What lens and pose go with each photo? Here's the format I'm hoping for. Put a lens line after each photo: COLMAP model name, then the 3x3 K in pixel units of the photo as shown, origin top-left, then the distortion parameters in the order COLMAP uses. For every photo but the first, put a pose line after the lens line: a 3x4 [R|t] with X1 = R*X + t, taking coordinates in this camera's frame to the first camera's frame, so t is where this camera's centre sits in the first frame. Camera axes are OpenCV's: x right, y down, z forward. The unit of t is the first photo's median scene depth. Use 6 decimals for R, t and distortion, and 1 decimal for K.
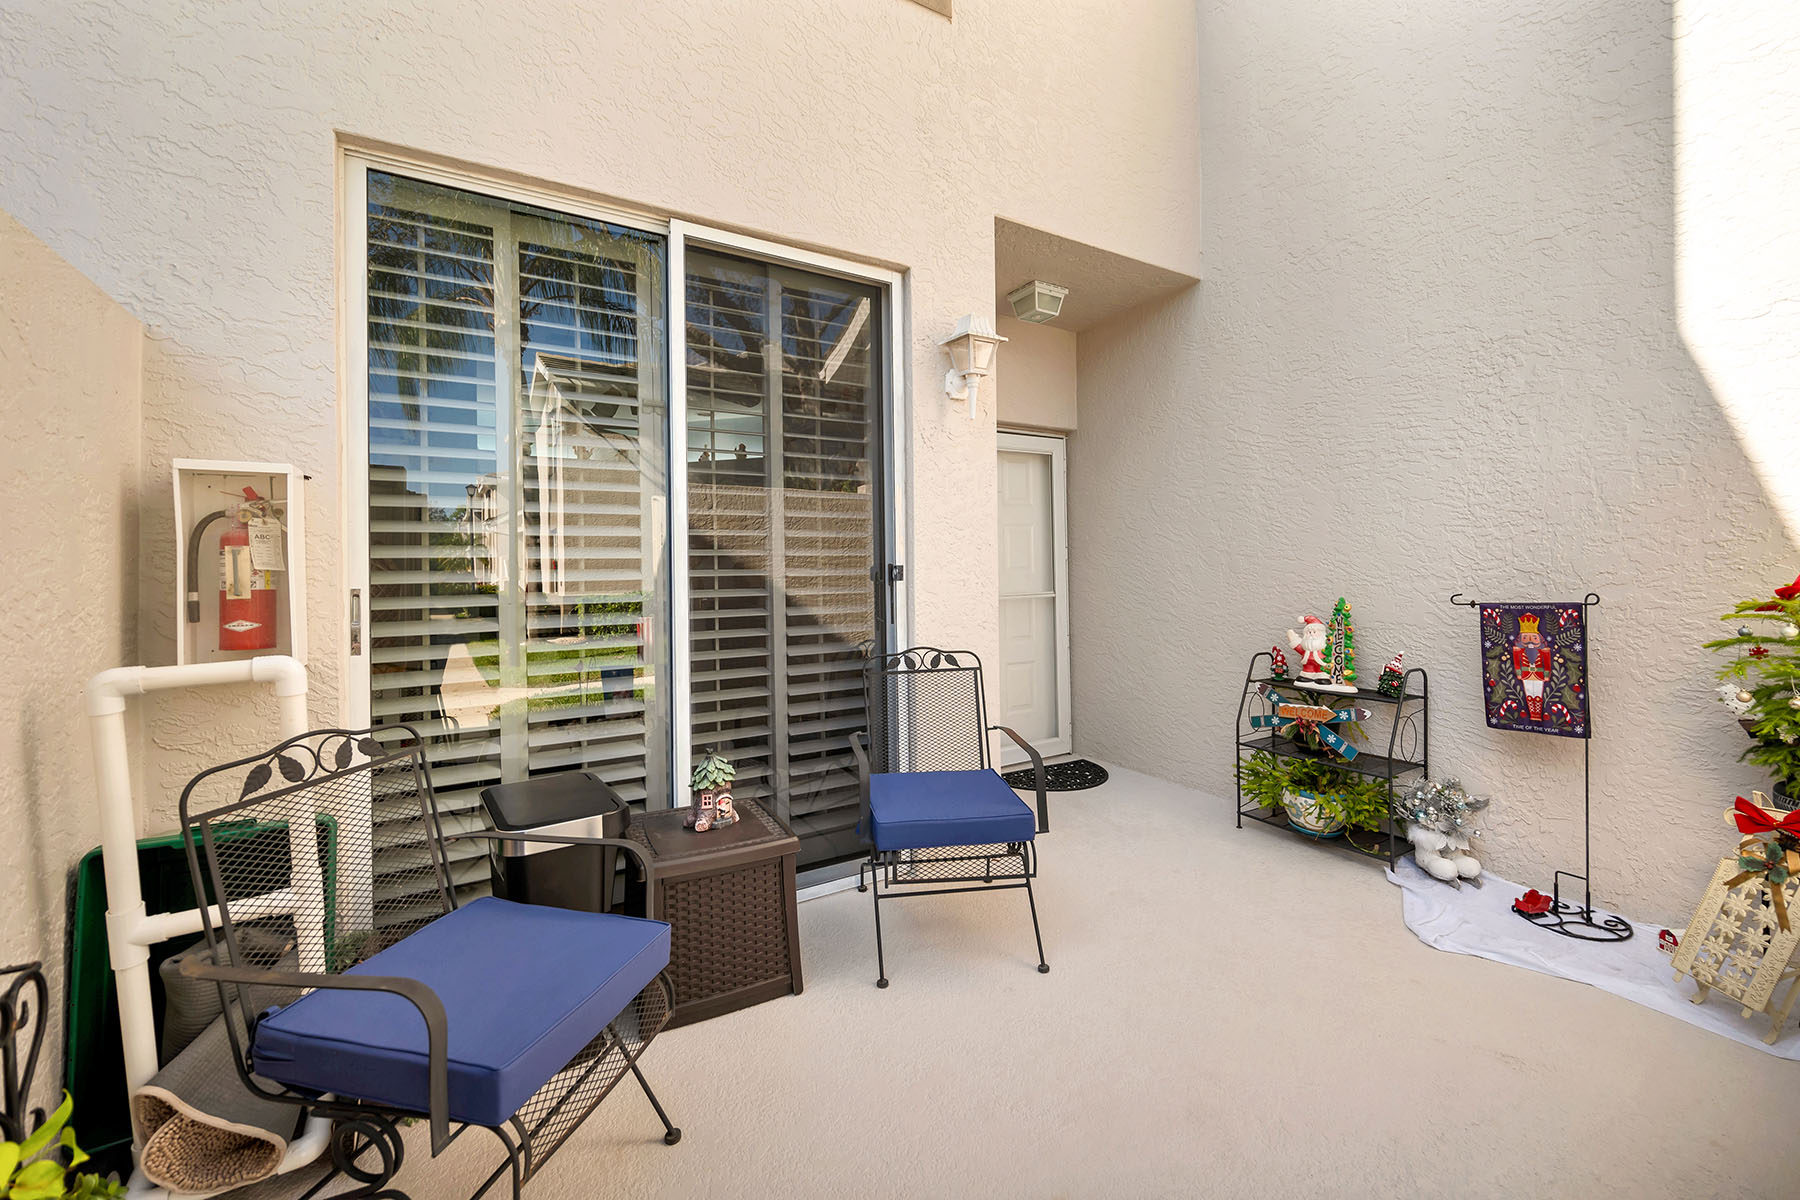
lens RADIAL K [[719.2, 0, 901.7], [0, 719.2, 596.4], [0, 0, 1]] dist [-0.002306, -0.000289]
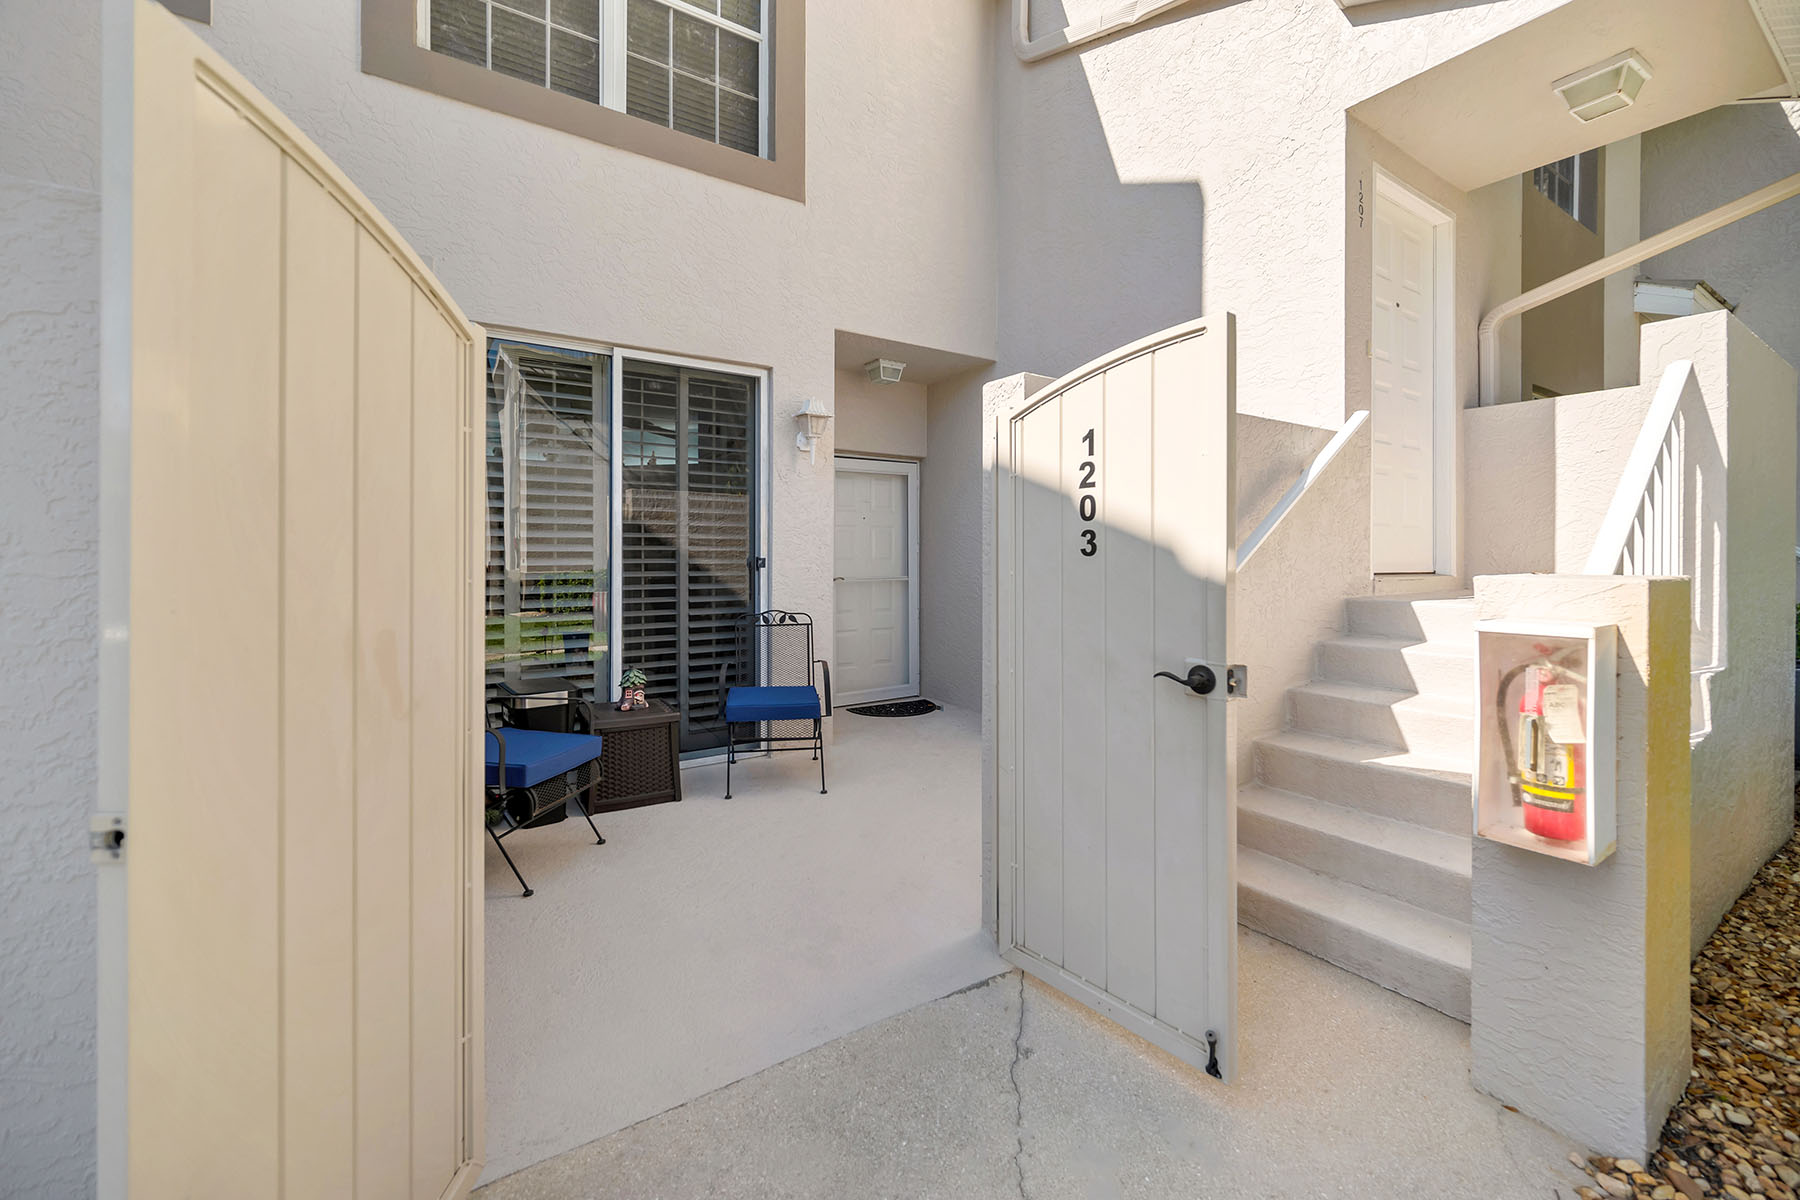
lens RADIAL K [[738.7, 0, 917.1], [0, 738.7, 580.3], [0, 0, 1]] dist [0.001701, -0.000097]
pose [[0.998372, 0.016406, 0.054636, 0.251645], [-0.016504, 0.999863, 0.001338, -0.002373], [-0.054607, -0.002237, 0.998505, -0.638245]]
